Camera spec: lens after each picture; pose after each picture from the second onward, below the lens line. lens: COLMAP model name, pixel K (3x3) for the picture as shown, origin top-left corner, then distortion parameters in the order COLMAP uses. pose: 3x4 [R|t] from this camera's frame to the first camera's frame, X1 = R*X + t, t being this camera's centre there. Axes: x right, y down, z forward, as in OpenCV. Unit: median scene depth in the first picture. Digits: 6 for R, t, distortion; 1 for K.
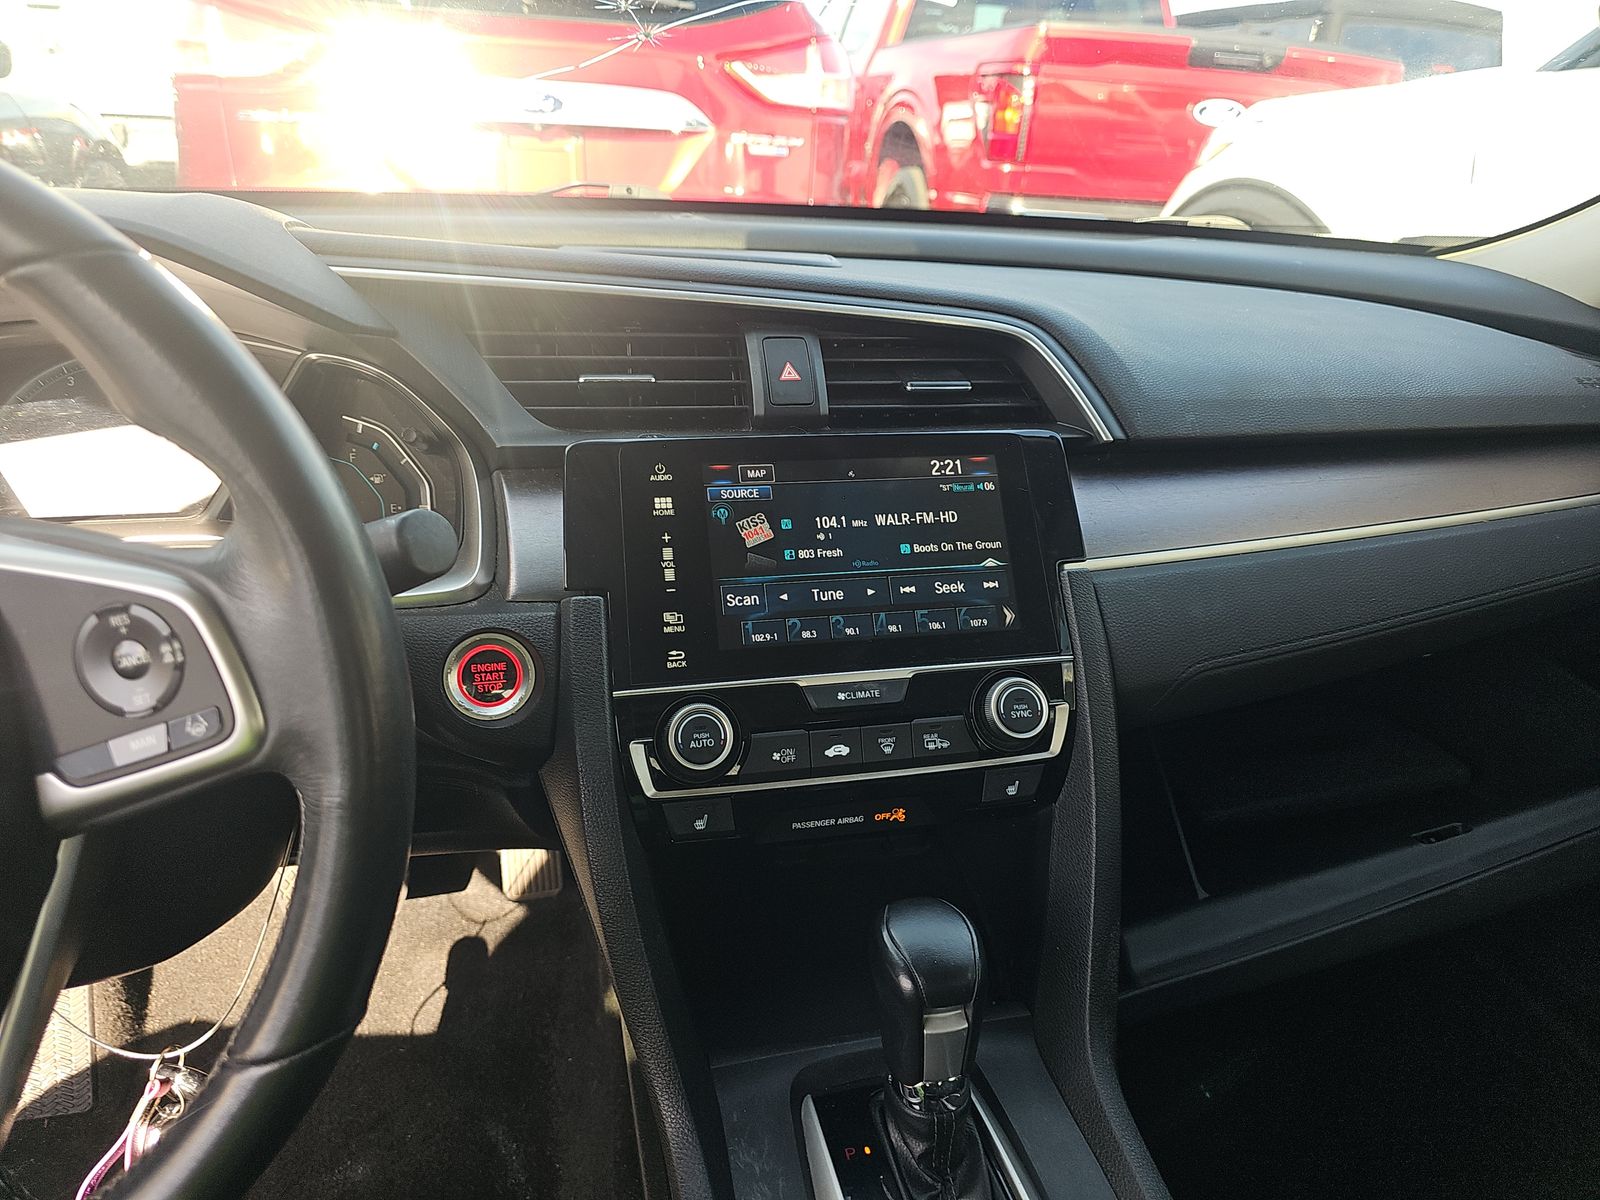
lens RADIAL K [[1087.7, 0, 794.6], [0, 1087.7, 593.2], [0, 0, 1]] dist [0.047990, -0.026549]
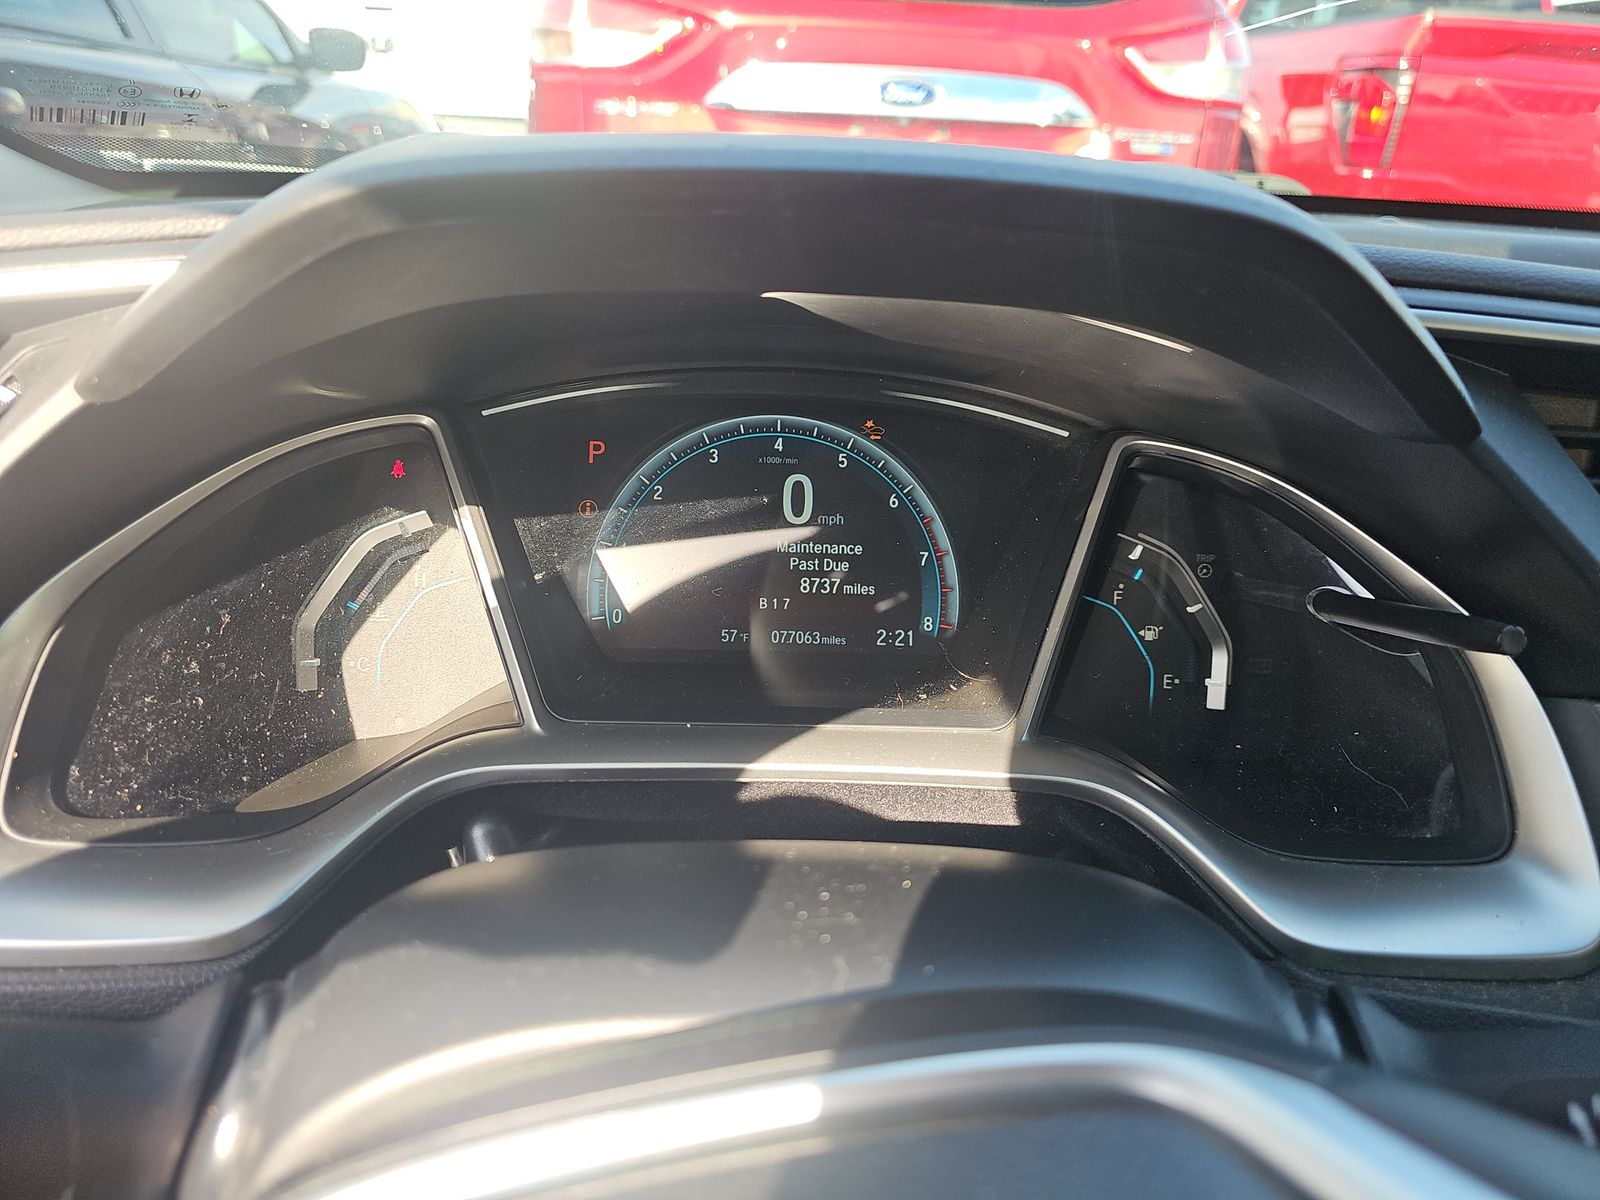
lens RADIAL K [[1087.7, 0, 810.3], [0, 1087.7, 595.9], [0, 0, 1]] dist [0.047990, -0.026549]
pose [[0.981013, 0.088447, -0.172602, -0.525286], [-0.088684, 0.996040, 0.006356, -0.127250], [0.172481, 0.009072, 0.984971, 0.405671]]
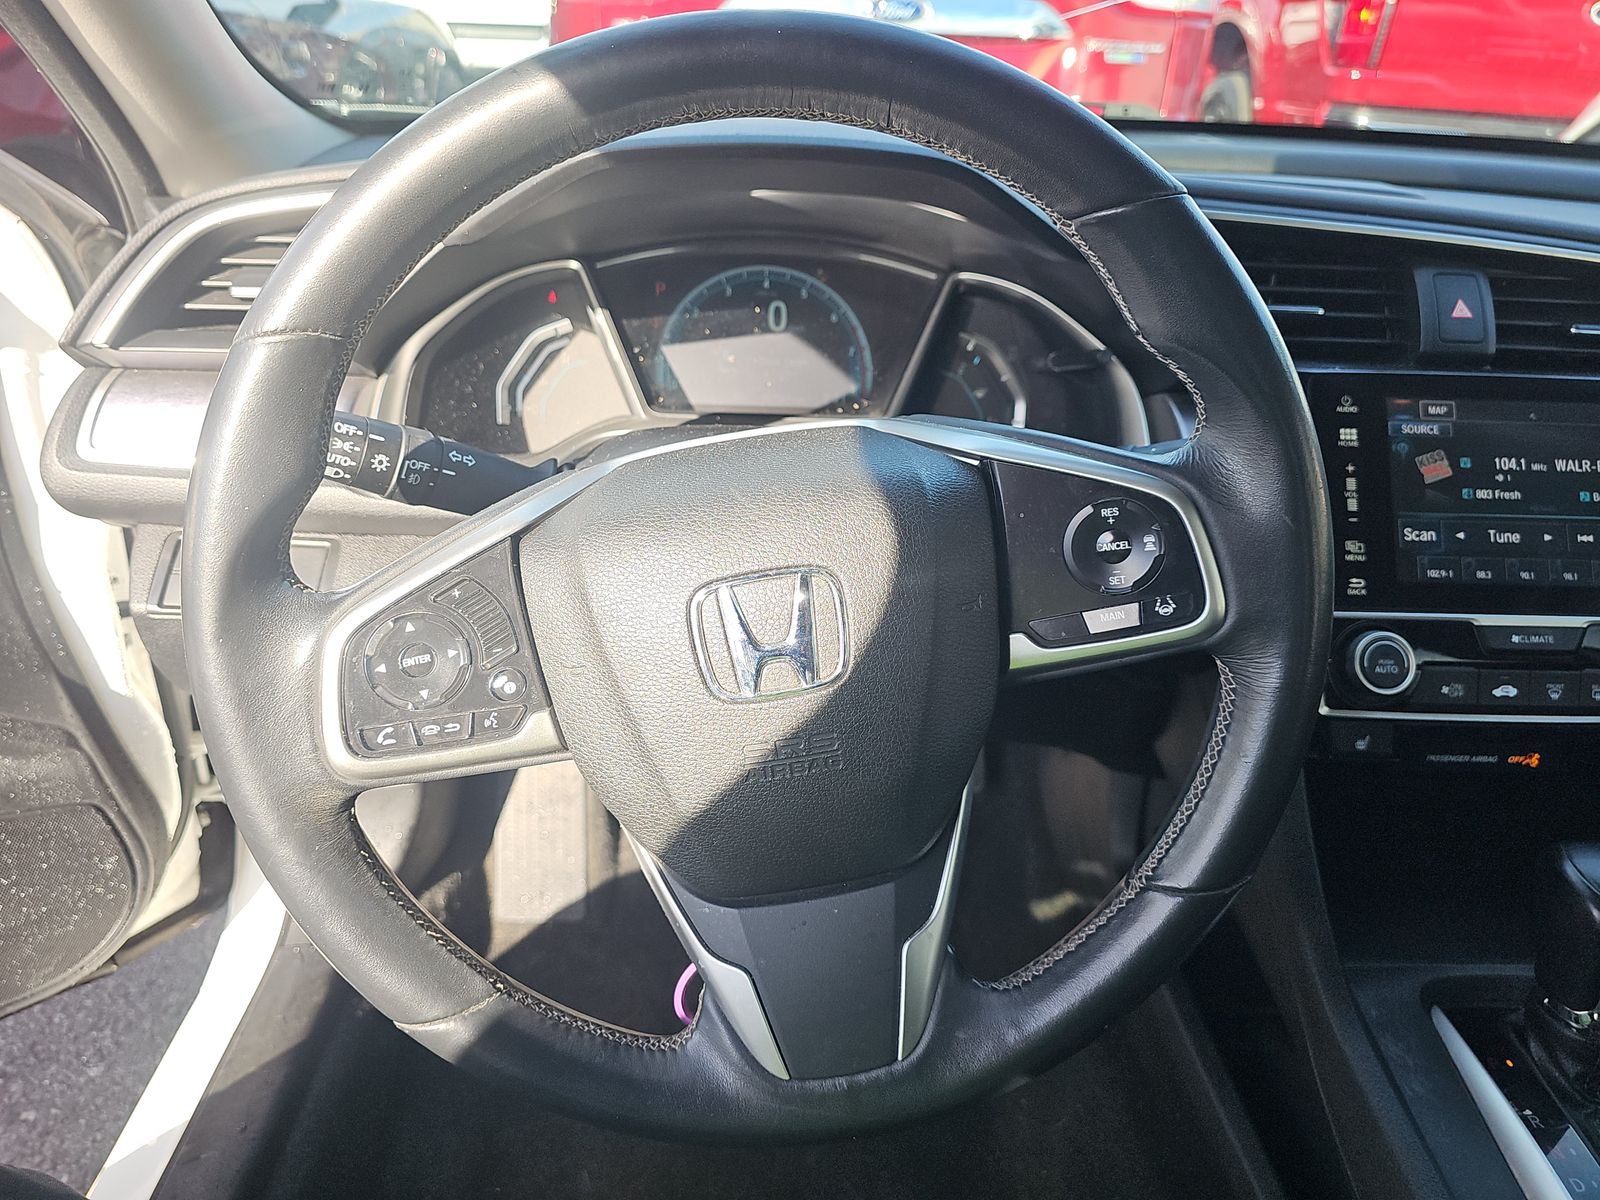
lens RADIAL K [[1087.7, 0, 799.5], [0, 1087.7, 593.8], [0, 0, 1]] dist [0.047990, -0.026549]
pose [[0.977992, 0.098872, -0.183729, -0.380387], [-0.084994, 0.993005, 0.081953, 0.023391], [0.190547, -0.064533, 0.979555, -0.116307]]
